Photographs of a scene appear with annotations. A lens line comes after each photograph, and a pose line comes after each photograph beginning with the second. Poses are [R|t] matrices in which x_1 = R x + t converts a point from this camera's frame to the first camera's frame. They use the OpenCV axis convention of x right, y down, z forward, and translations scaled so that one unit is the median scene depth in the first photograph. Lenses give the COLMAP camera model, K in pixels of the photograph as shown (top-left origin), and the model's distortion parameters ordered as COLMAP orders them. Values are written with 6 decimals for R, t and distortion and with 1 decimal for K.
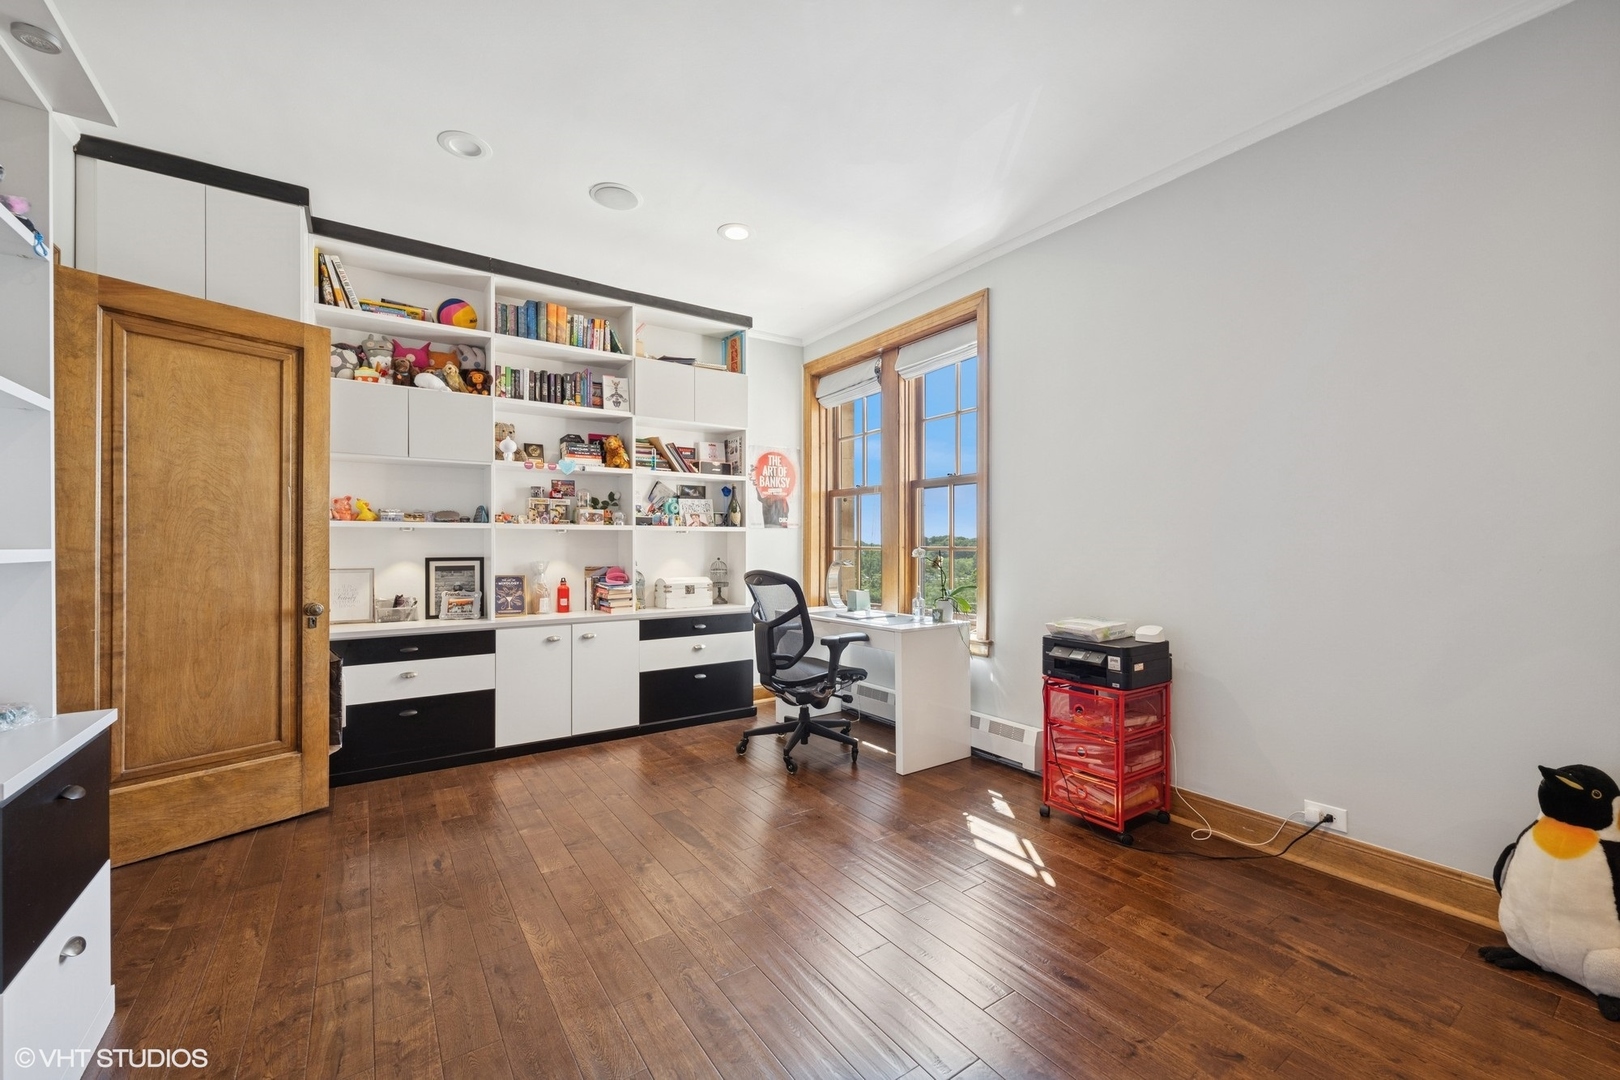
lens RADIAL K [[658.1, 0, 805.5], [0, 658.1, 545.6], [0, 0, 1]] dist [-0.002506, 0.000193]
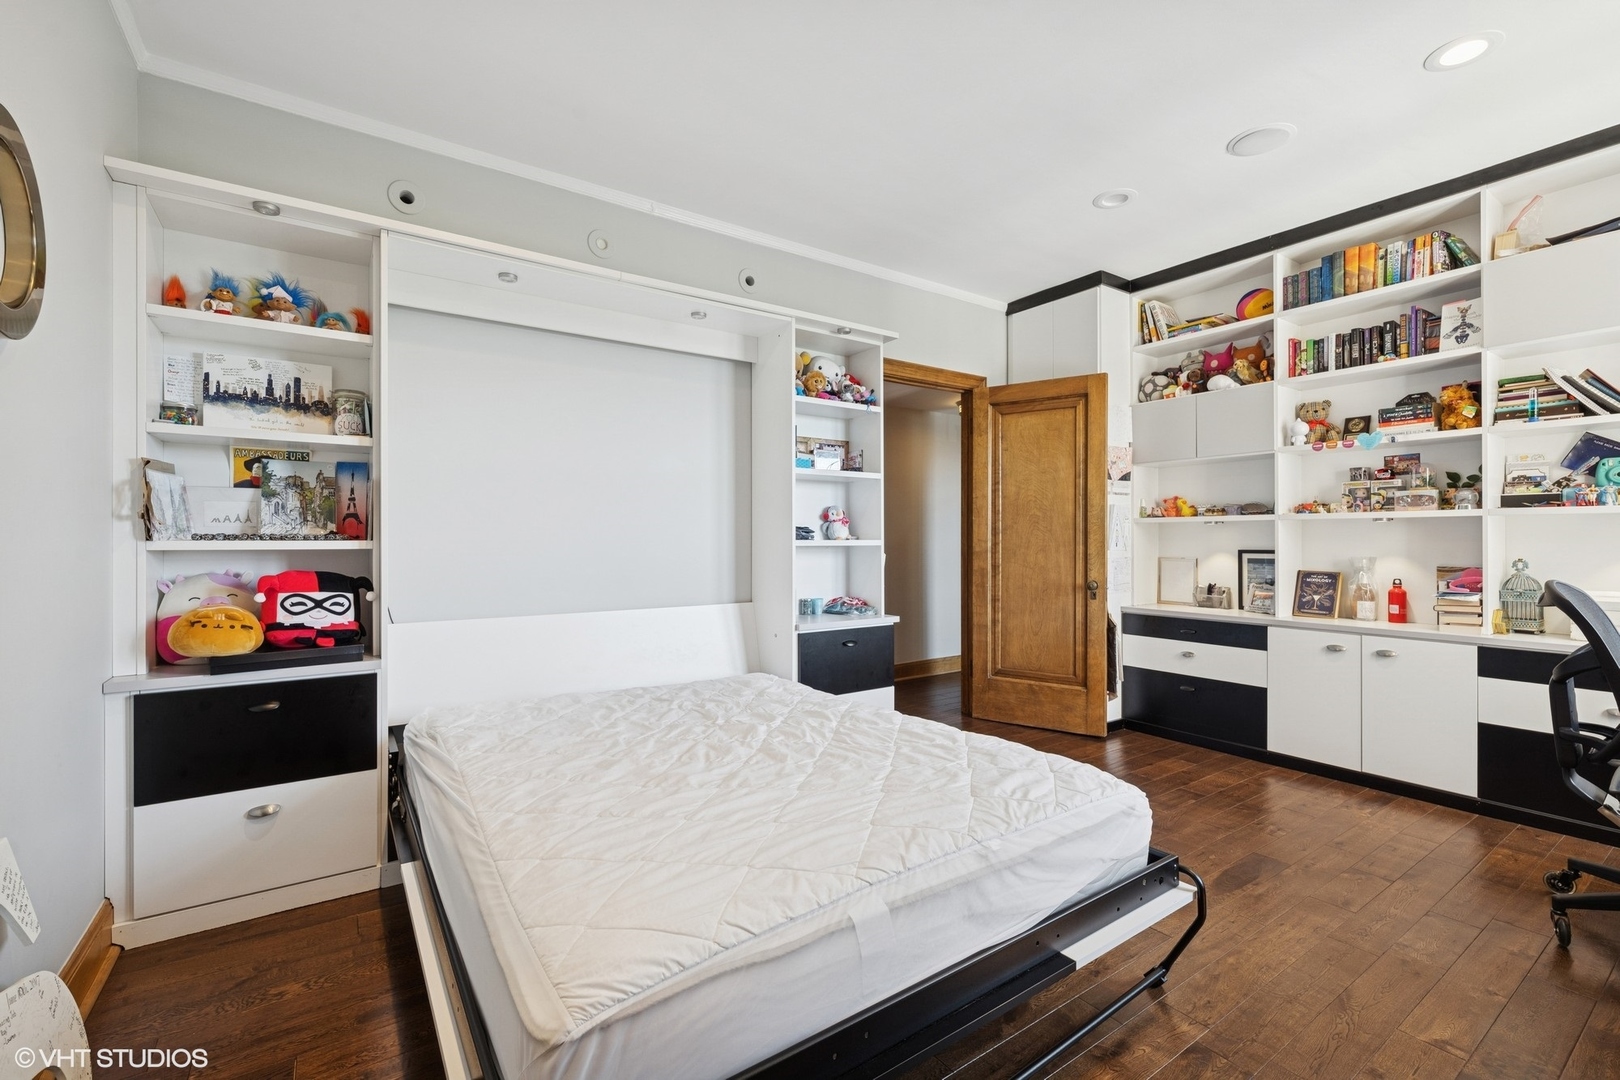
lens RADIAL K [[685.6, 0, 804.3], [0, 685.6, 540.3], [0, 0, 1]] dist [0.004073, -0.000802]
pose [[-0.005615, 0.003343, -0.999979, 0.518448], [0.001024, 0.999994, 0.003337, -0.000812], [0.999984, -0.001005, -0.005618, 0.328332]]
